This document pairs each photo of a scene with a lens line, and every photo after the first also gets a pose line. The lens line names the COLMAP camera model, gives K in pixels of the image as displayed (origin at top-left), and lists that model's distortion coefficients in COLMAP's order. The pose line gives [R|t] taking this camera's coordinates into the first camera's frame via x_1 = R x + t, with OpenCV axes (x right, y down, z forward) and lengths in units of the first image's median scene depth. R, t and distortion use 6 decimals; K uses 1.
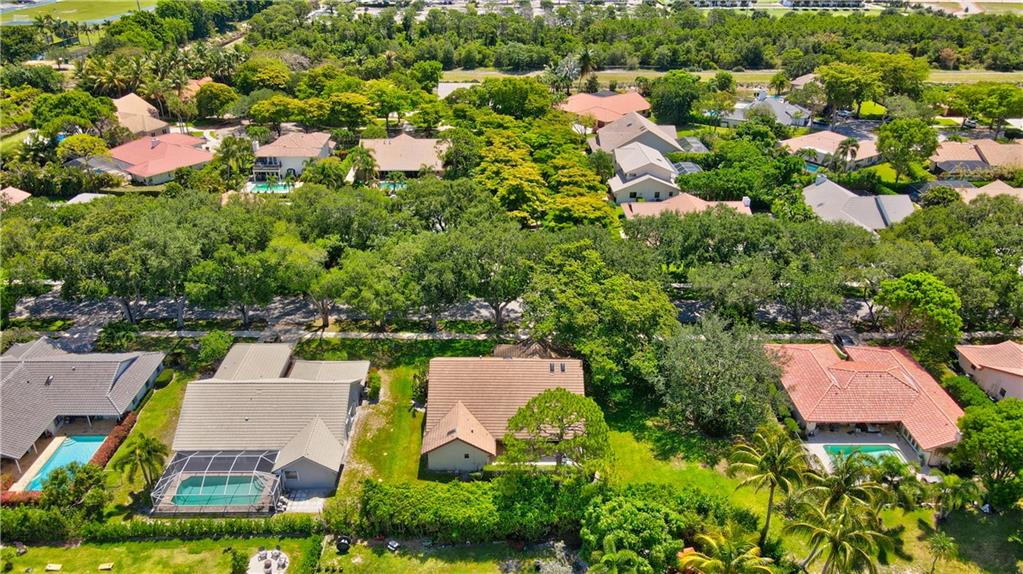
lens RADIAL K [[759.5, 0, 511.5], [0, 759.5, 287.0], [0, 0, 1]] dist [-0.009605, 0.039120]
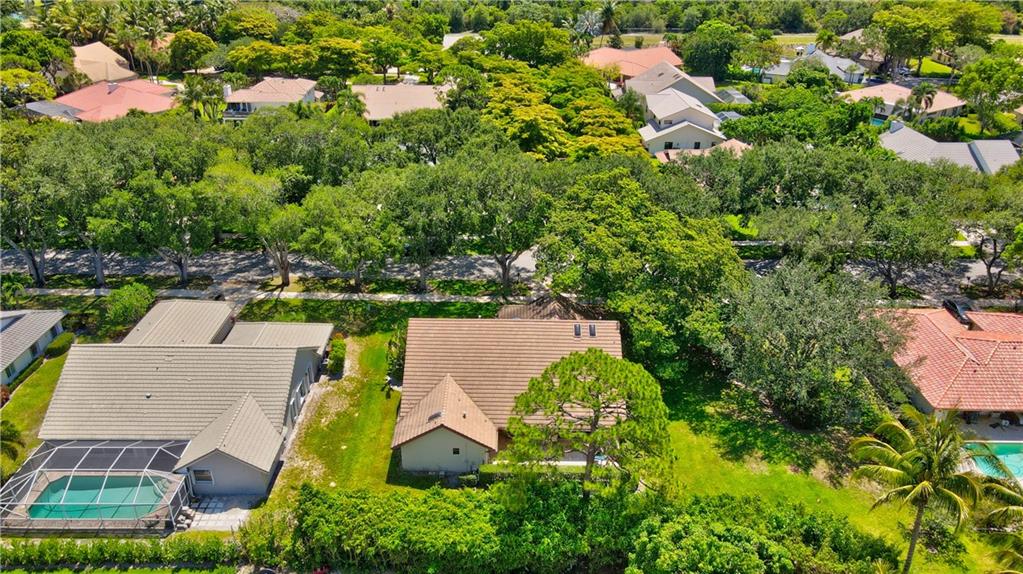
lens RADIAL K [[759.5, 0, 511.5], [0, 759.5, 287.0], [0, 0, 1]] dist [-0.009605, 0.039120]
pose [[0.999826, 0.007964, -0.016888, 0.002109], [-0.007955, 0.999968, 0.000568, 0.053241], [0.016892, -0.000434, 0.999857, 0.227433]]
